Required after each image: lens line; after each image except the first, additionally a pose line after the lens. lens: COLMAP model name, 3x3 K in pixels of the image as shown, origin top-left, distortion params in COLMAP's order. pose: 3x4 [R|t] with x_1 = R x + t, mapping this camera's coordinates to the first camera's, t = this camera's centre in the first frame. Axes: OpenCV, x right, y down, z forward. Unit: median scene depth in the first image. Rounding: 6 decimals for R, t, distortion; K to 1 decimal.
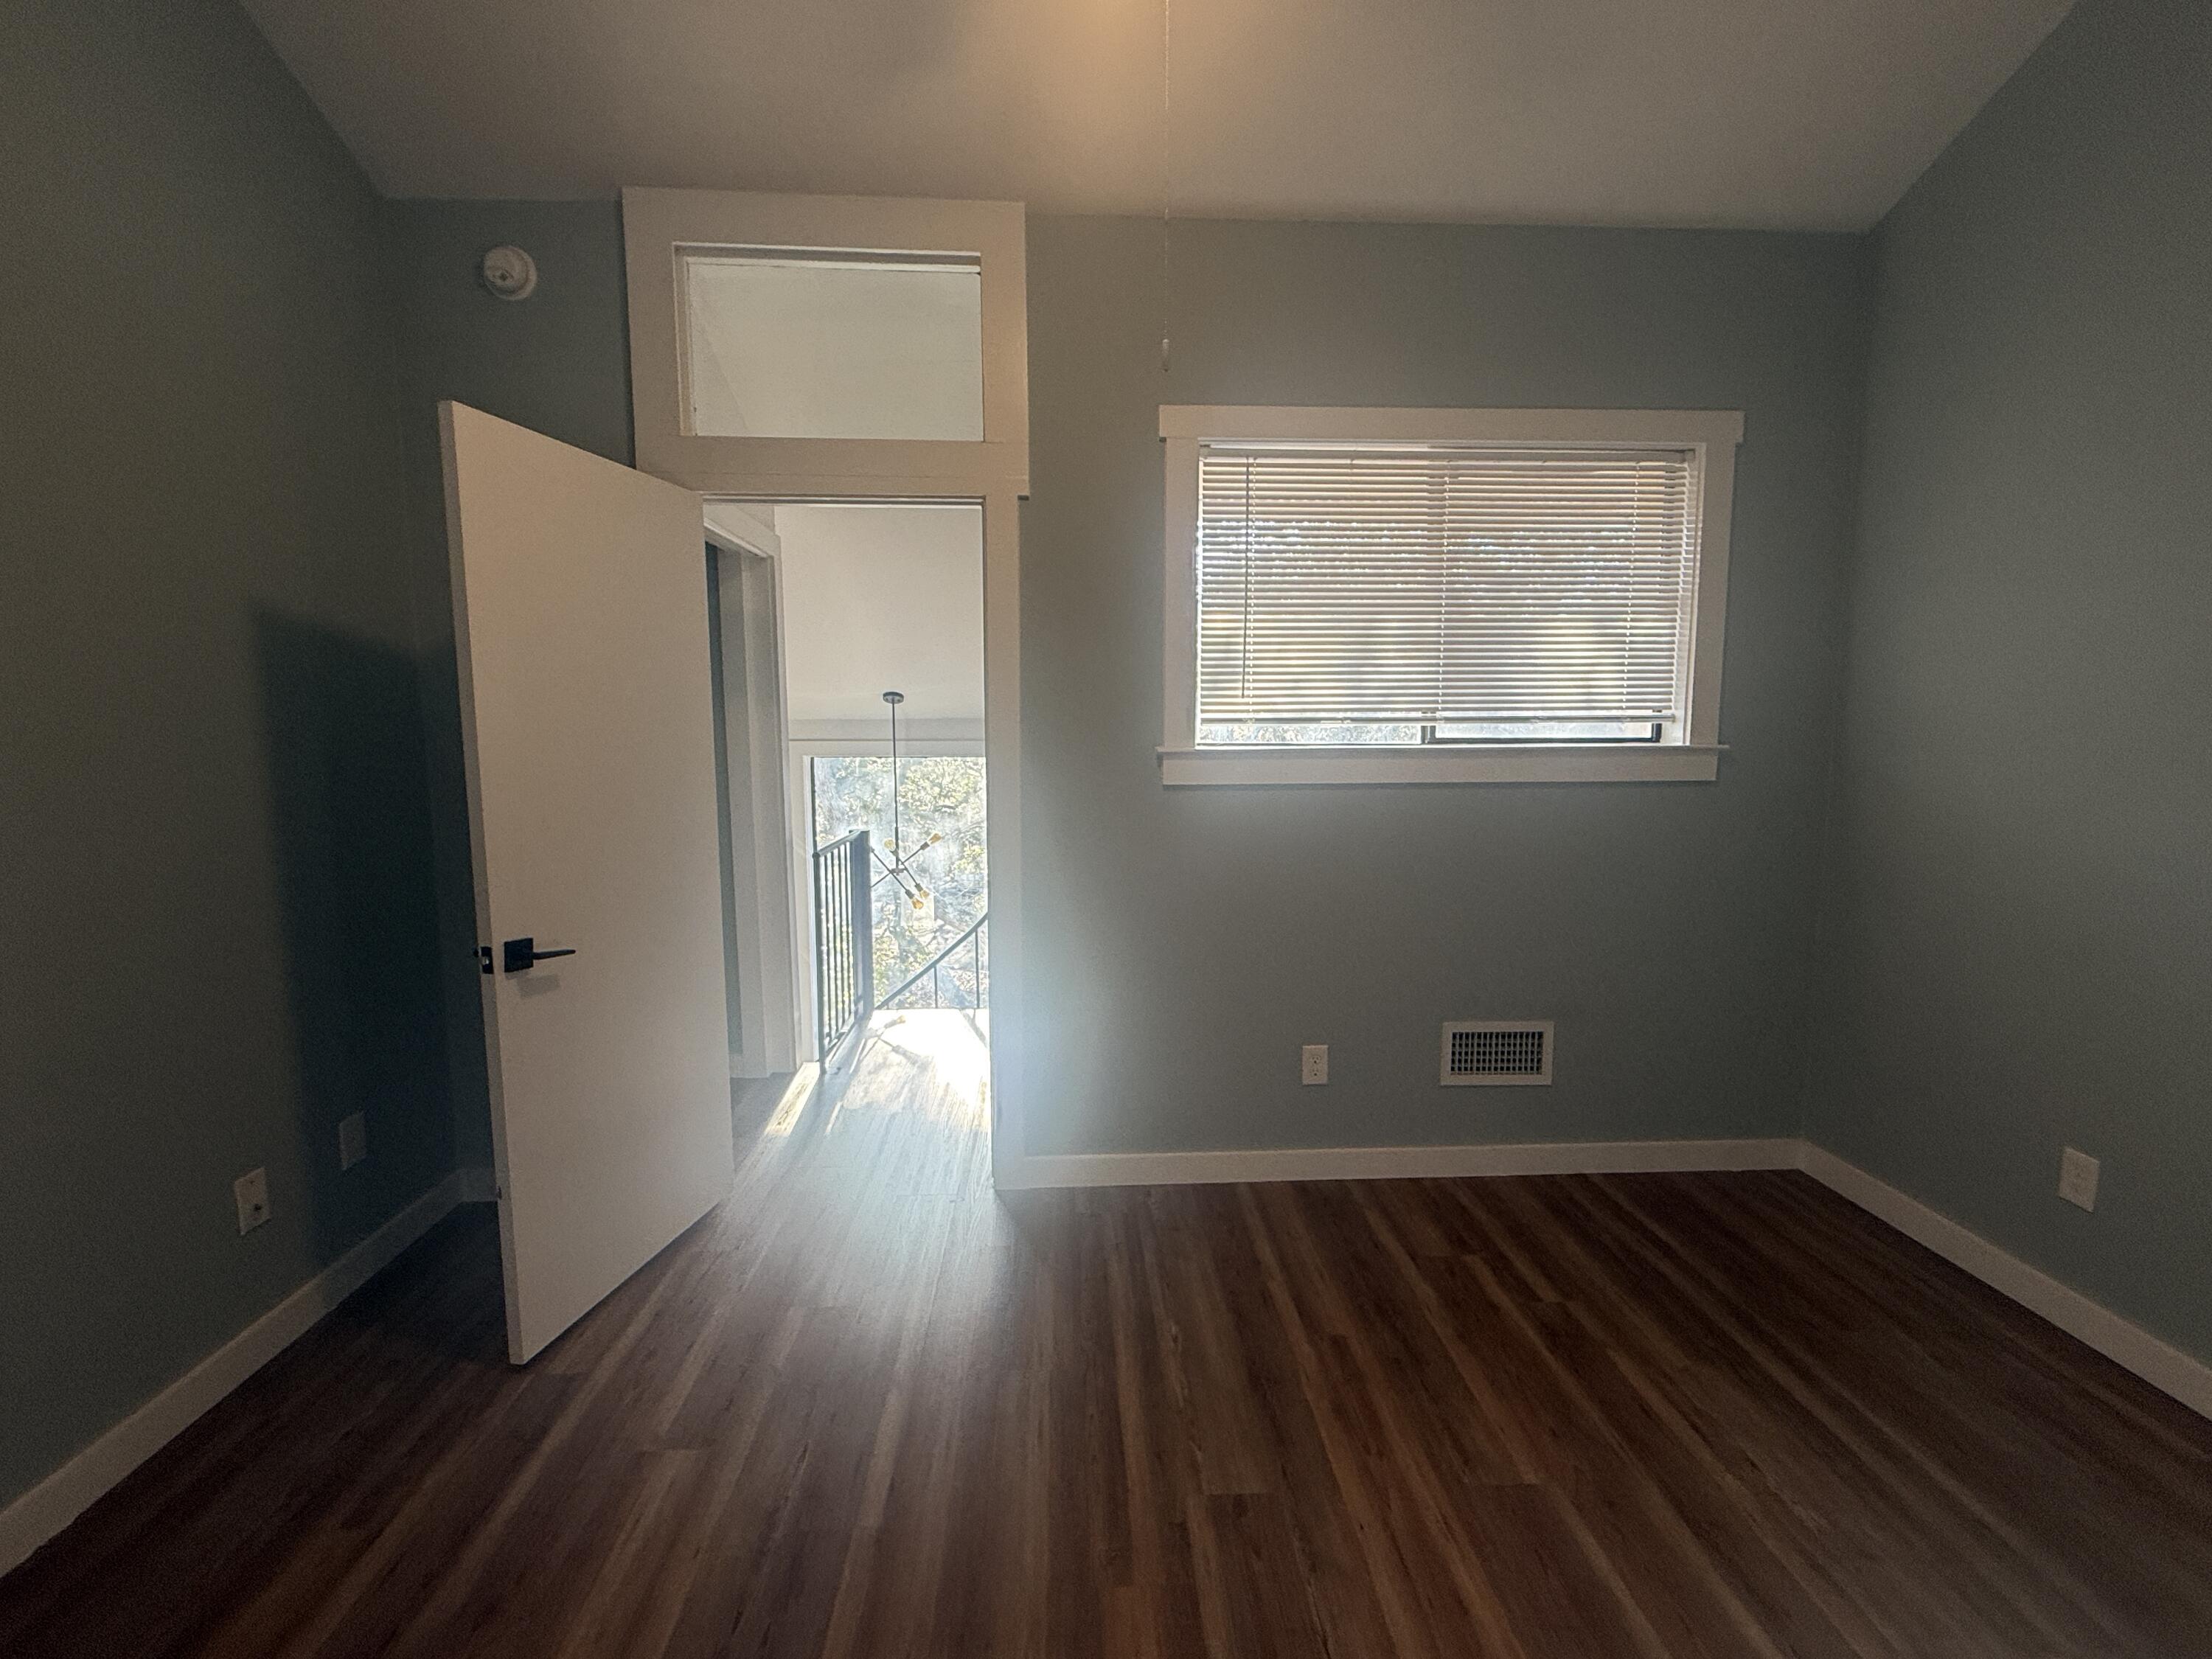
lens RADIAL K [[971.0, 0, 1105.6], [0, 971.0, 825.0], [0, 0, 1]] dist [0.000275, 0.000387]
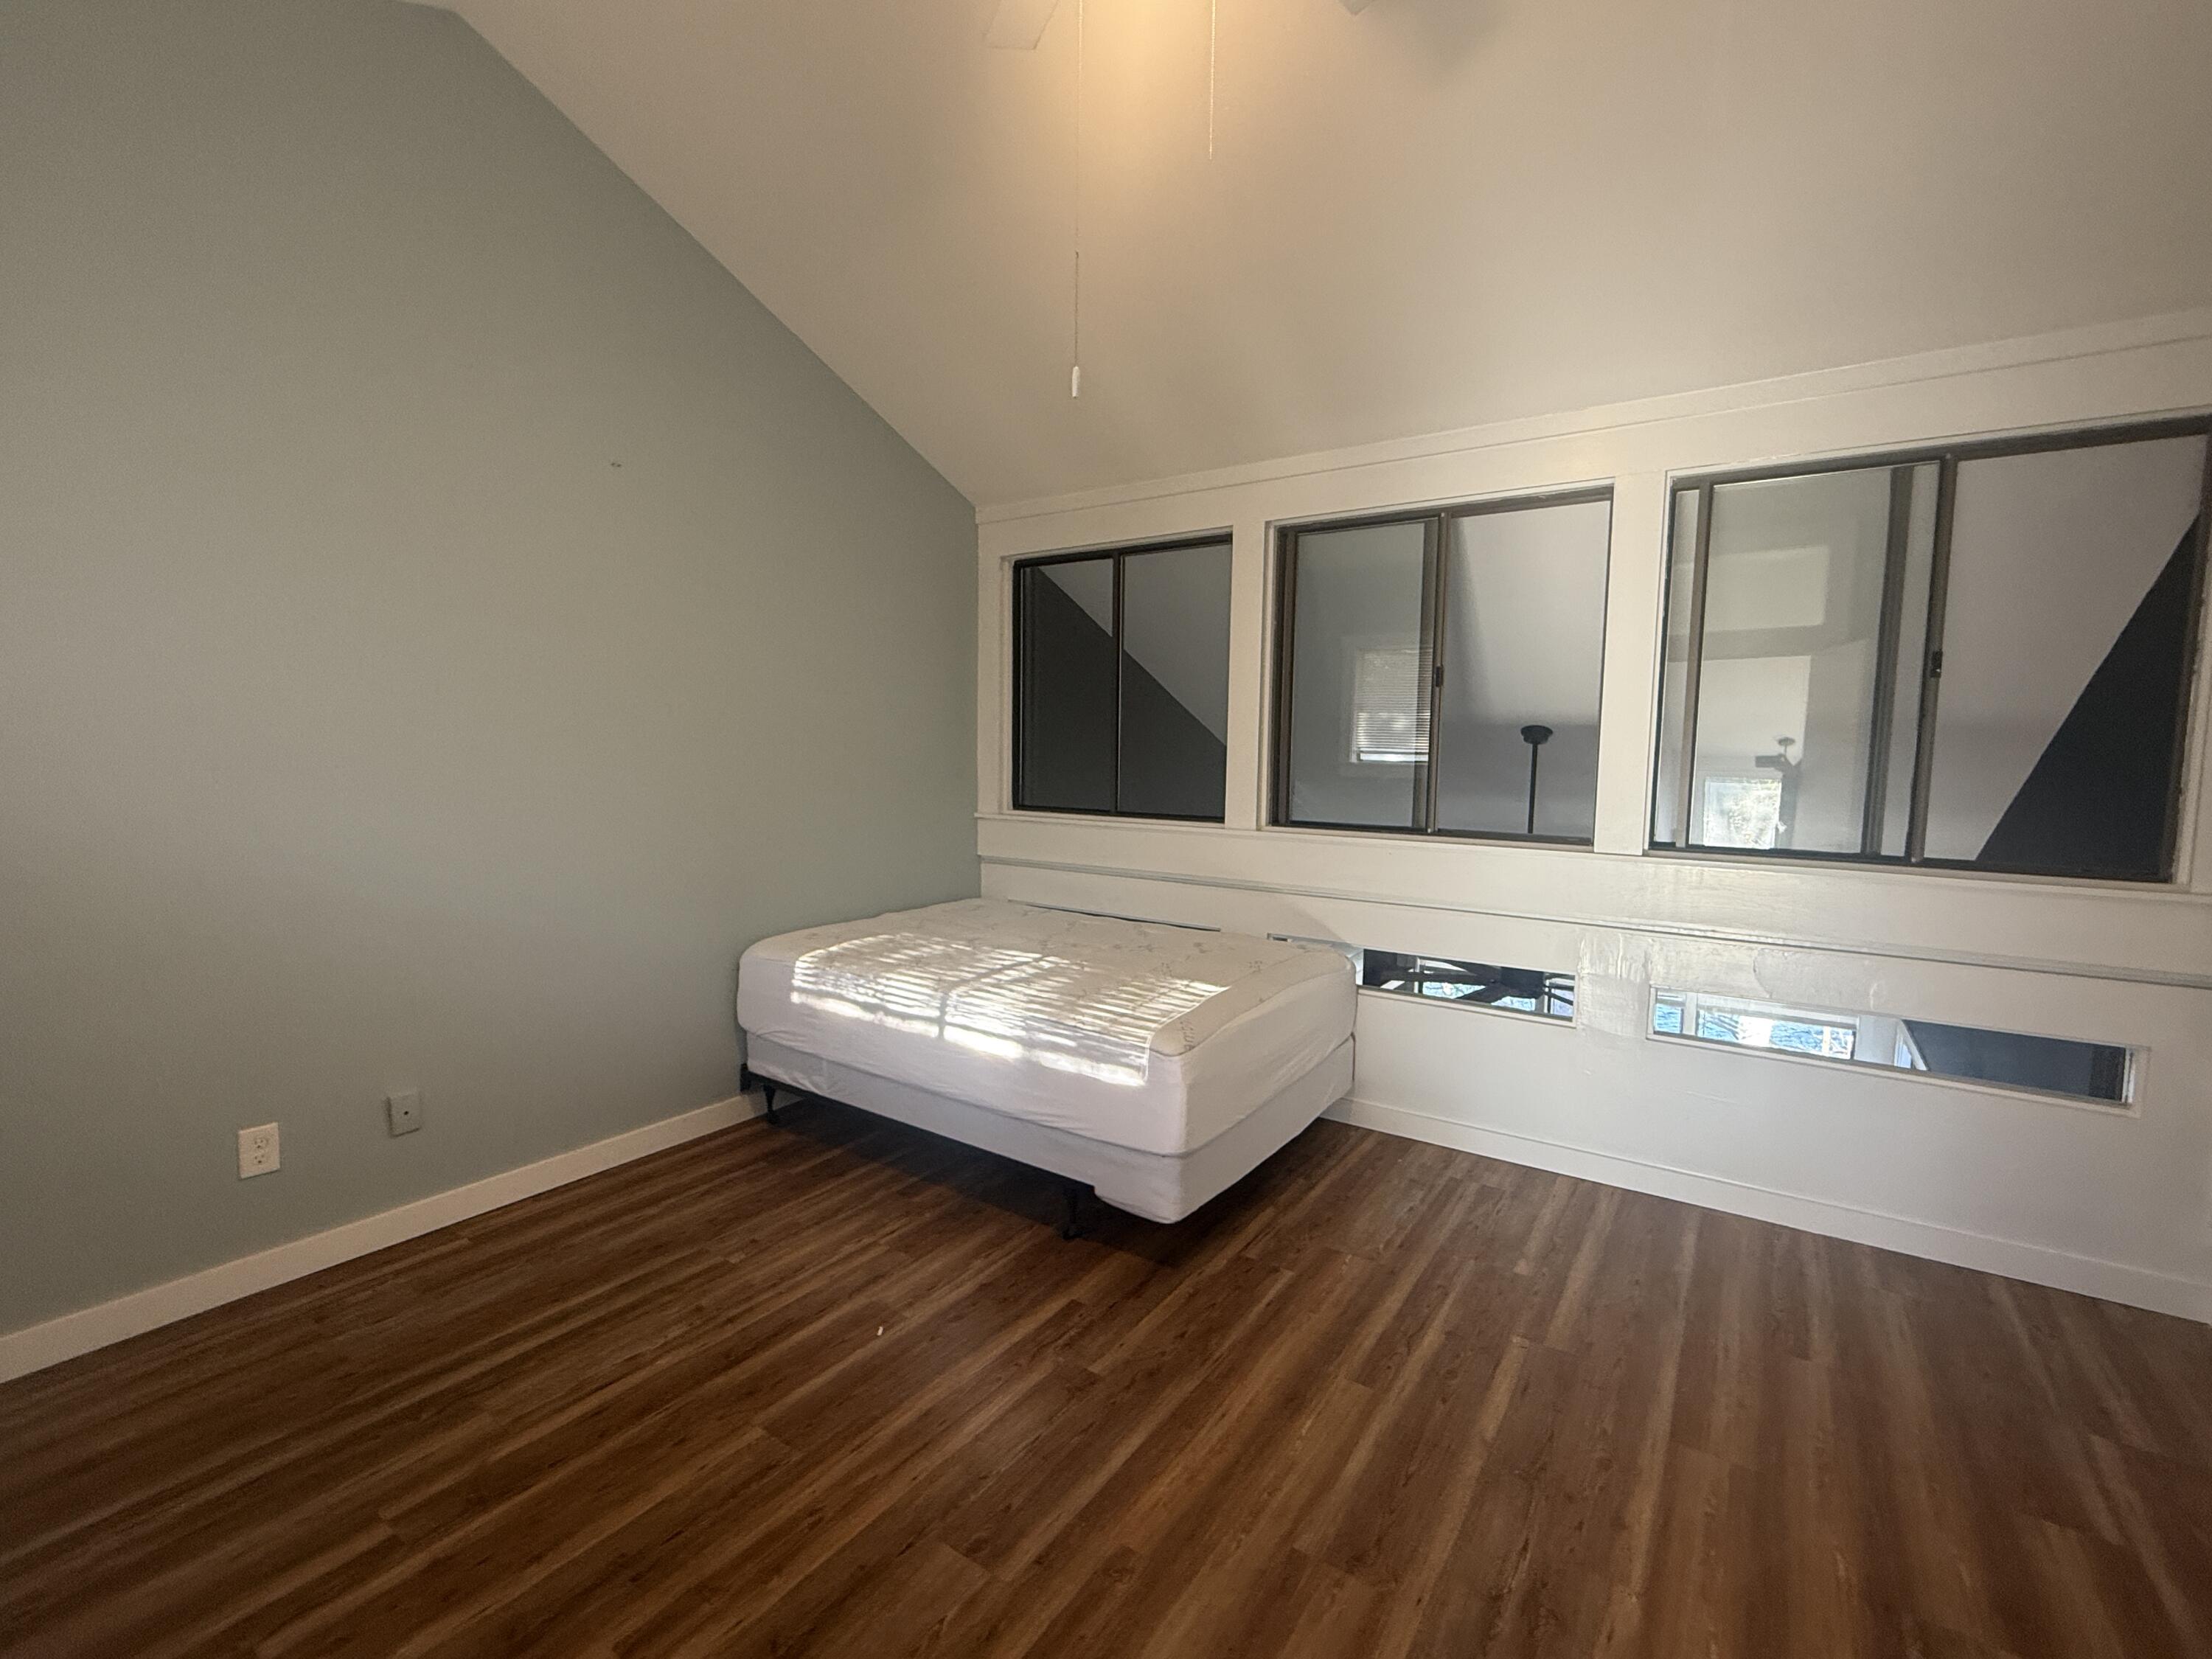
lens RADIAL K [[973.6, 0, 1106.0], [0, 973.6, 829.5], [0, 0, 1]] dist [0.001359, 0.000075]
pose [[-0.800573, -0.062809, 0.595934, -0.337866], [0.049175, 0.984251, 0.169797, -0.112150], [-0.597214, 0.165239, -0.784877, 1.054438]]
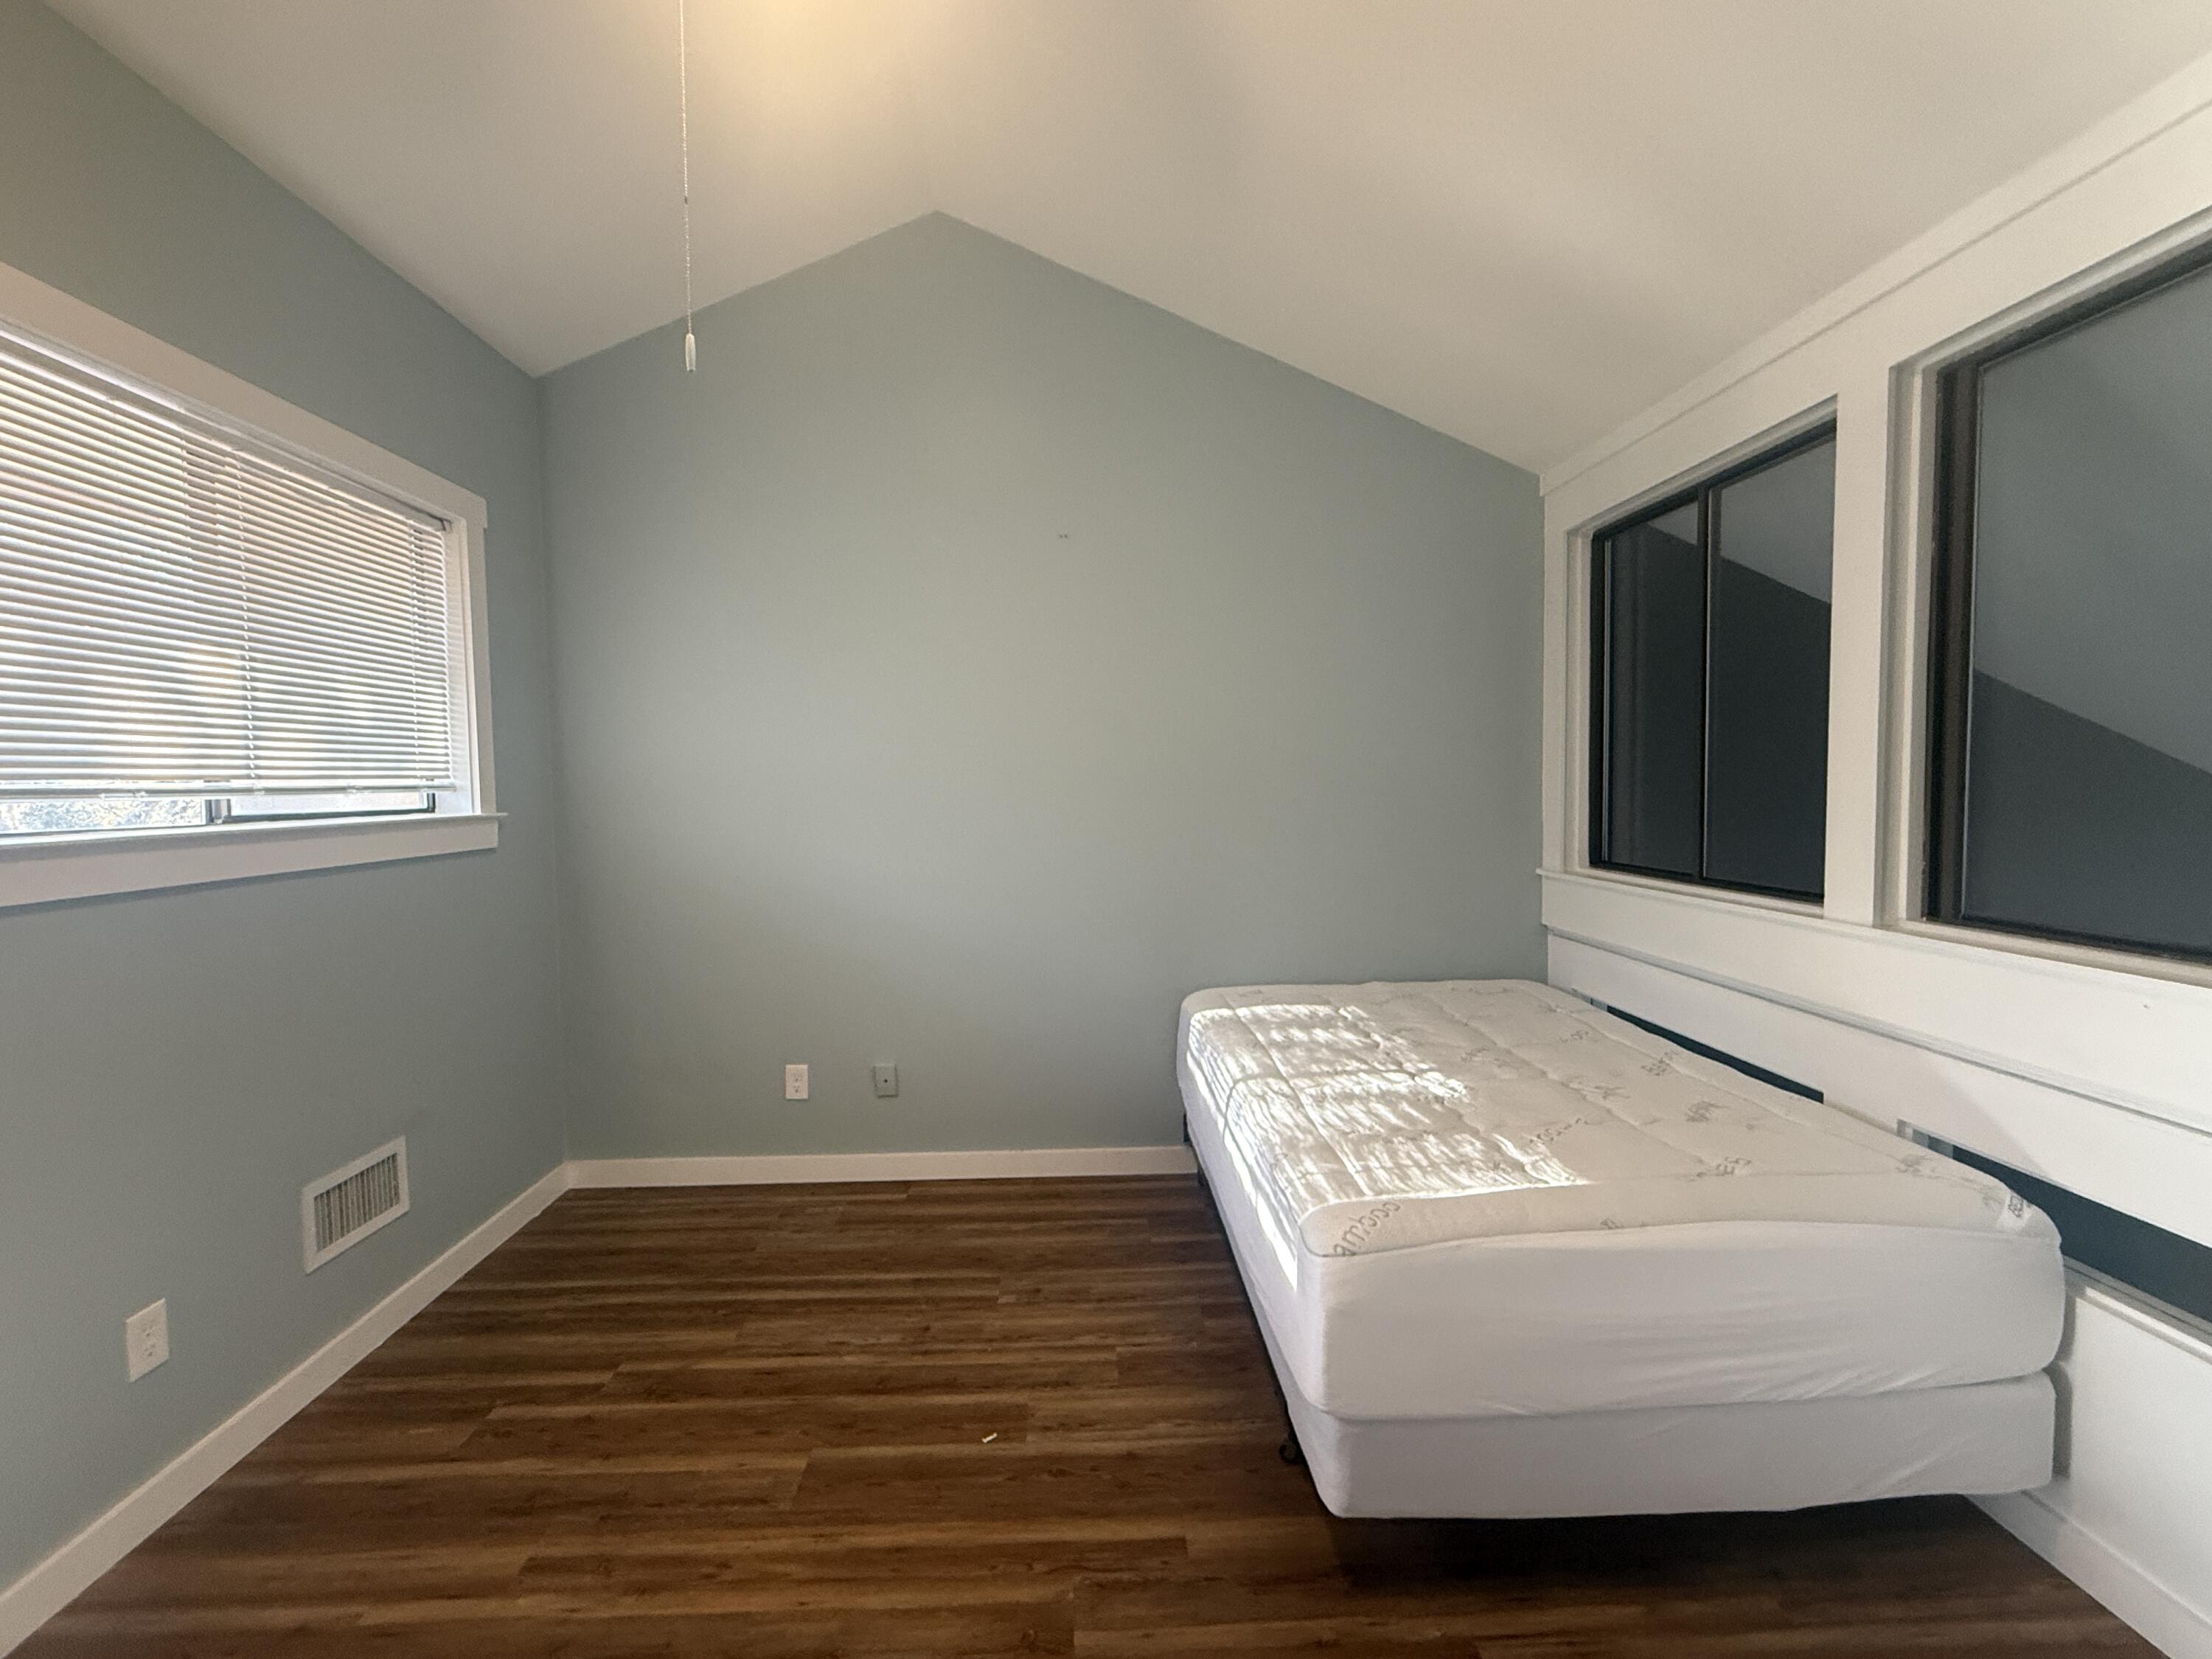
lens RADIAL K [[971.0, 0, 1105.6], [0, 971.0, 825.0], [0, 0, 1]] dist [0.000275, 0.000387]
pose [[-0.000451, -0.042519, 0.999096, -0.448516], [0.116367, 0.992306, 0.042282, -0.042313], [-0.993206, 0.116281, 0.004500, 0.391617]]
